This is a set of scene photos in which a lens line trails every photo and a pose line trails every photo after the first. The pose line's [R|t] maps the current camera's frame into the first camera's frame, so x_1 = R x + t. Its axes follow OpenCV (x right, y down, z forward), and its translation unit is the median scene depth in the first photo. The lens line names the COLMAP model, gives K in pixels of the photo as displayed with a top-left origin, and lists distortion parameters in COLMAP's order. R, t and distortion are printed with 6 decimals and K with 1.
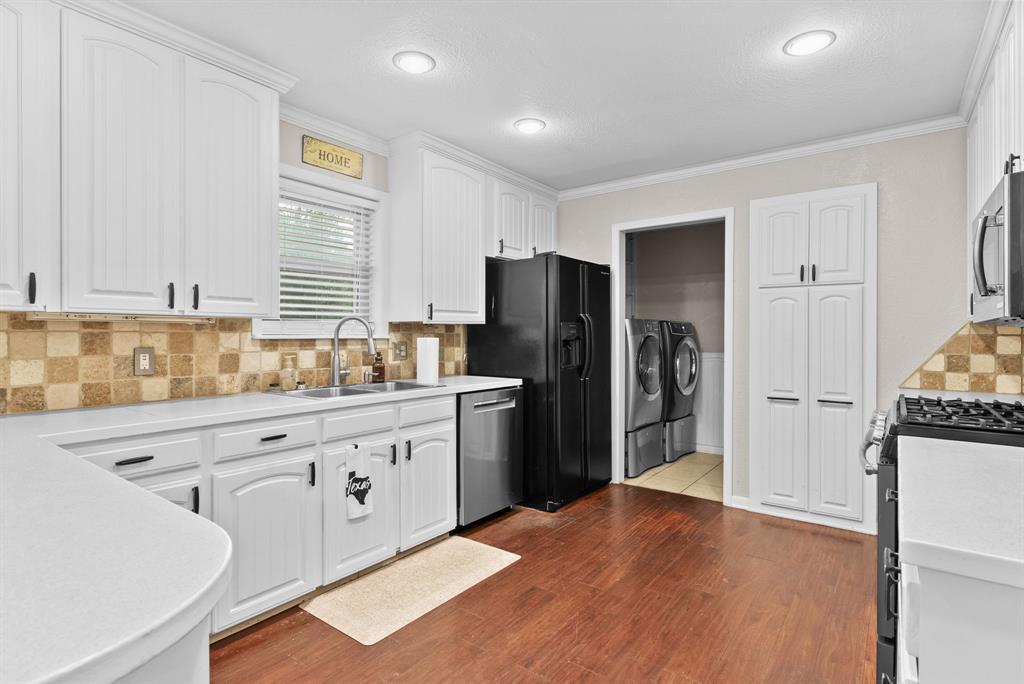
lens RADIAL K [[518.5, 0, 511.7], [0, 518.5, 338.9], [0, 0, 1]] dist [0.004890, -0.000647]
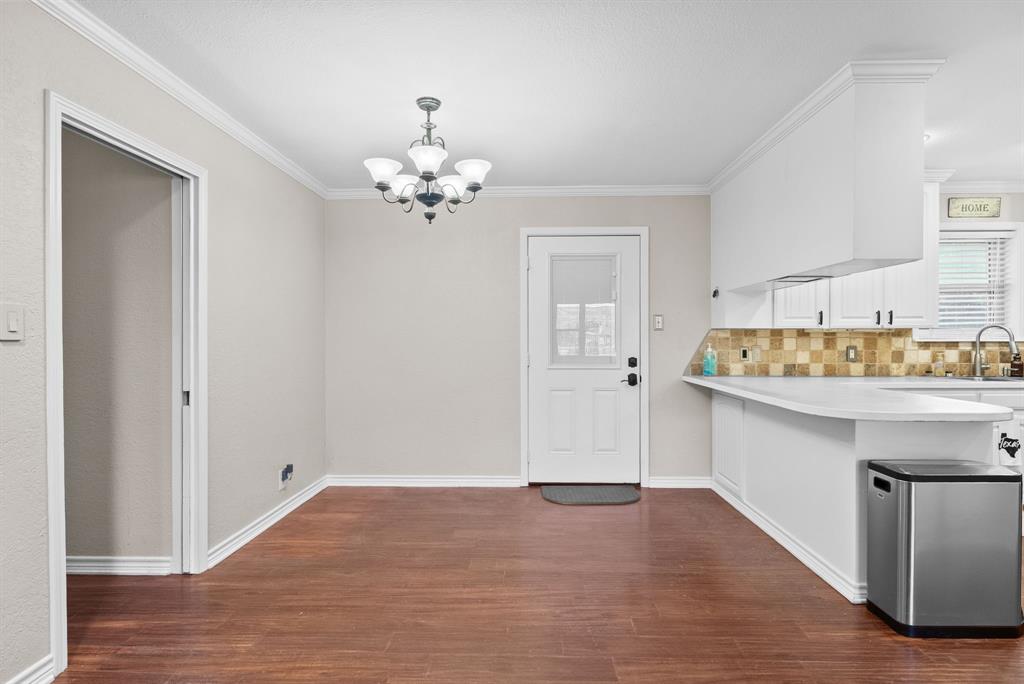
lens RADIAL K [[518.5, 0, 514.6], [0, 518.5, 344.9], [0, 0, 1]] dist [0.004890, -0.000647]
pose [[0.587460, 0.004725, -0.809239, 0.059647], [-0.003928, 0.999988, 0.002988, 0.010032], [0.809244, 0.001423, 0.587472, -0.886736]]
